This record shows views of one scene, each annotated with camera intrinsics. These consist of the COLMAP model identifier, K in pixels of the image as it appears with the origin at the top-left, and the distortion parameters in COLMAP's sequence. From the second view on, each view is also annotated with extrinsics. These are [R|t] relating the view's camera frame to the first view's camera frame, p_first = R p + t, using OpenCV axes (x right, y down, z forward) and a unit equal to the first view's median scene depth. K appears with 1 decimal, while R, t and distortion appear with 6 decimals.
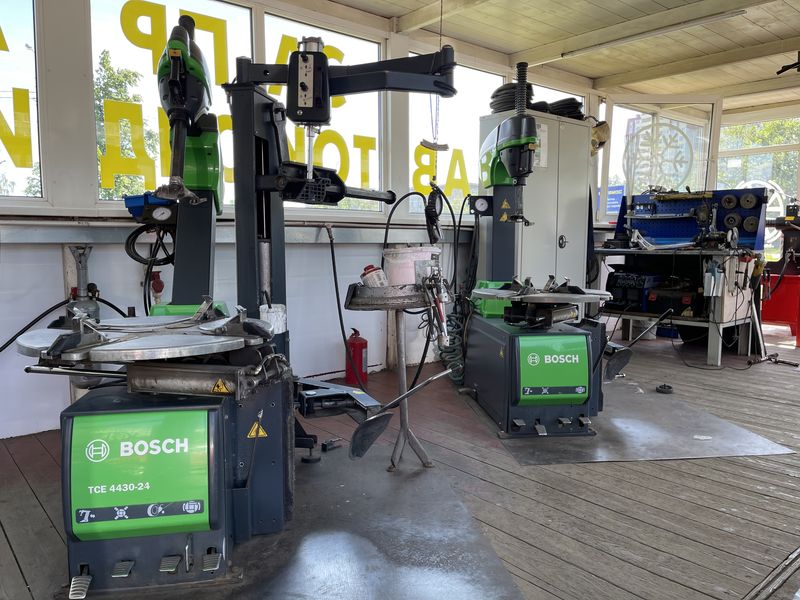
lens RADIAL K [[604.5, 0, 403.8], [0, 604.5, 301.0], [0, 0, 1]] dist [0.072940, -0.105668]
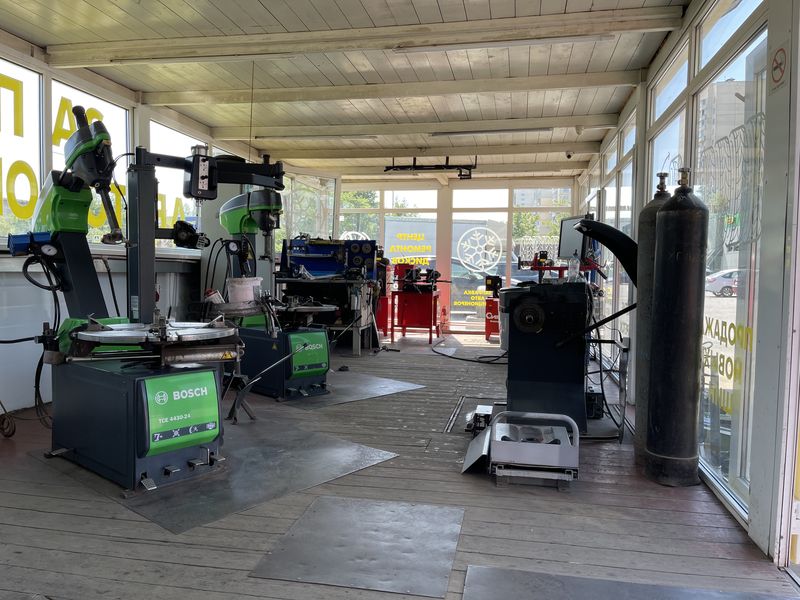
lens RADIAL K [[604.5, 0, 403.8], [0, 604.5, 301.0], [0, 0, 1]] dist [0.072940, -0.105668]
pose [[0.775264, -0.018066, 0.631378, -0.350184], [0.046641, 0.998499, -0.028700, 0.019049], [-0.629912, 0.051698, 0.774944, -0.249927]]
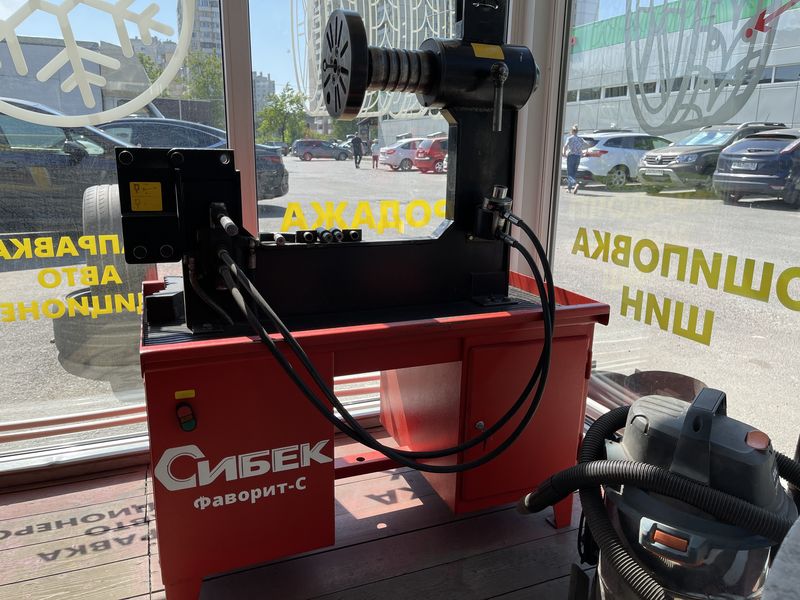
lens RADIAL K [[604.5, 0, 403.8], [0, 604.5, 301.0], [0, 0, 1]] dist [0.072940, -0.105668]
pose [[0.309640, -0.227658, 0.923198, 0.853975], [0.077486, 0.973727, 0.214130, -0.088496], [-0.947691, 0.005232, 0.319145, 0.875769]]
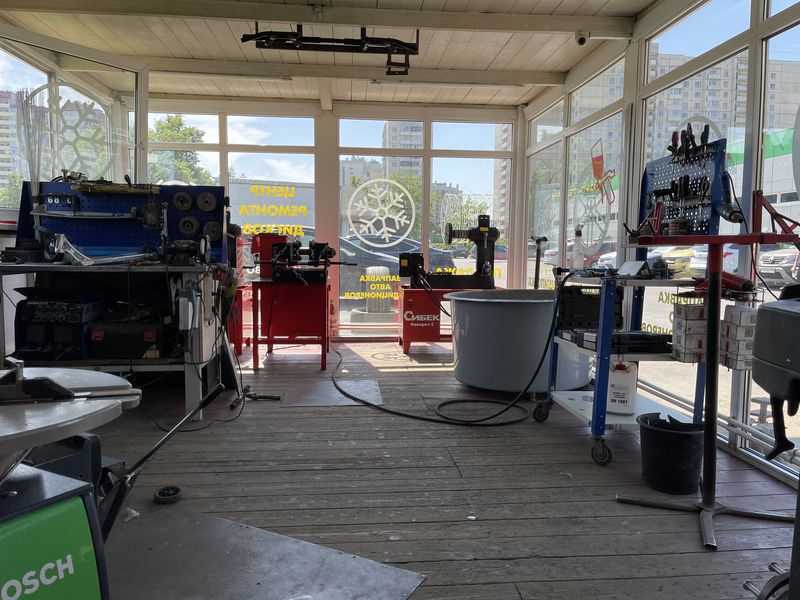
lens RADIAL K [[601.2, 0, 404.0], [0, 601.2, 306.4], [0, 0, 1]] dist [0.058385, -0.080347]
pose [[0.571367, -0.072640, 0.817474, 0.061511], [0.069986, 0.996759, 0.039655, -0.043710], [-0.817705, 0.034555, 0.574599, 0.362910]]
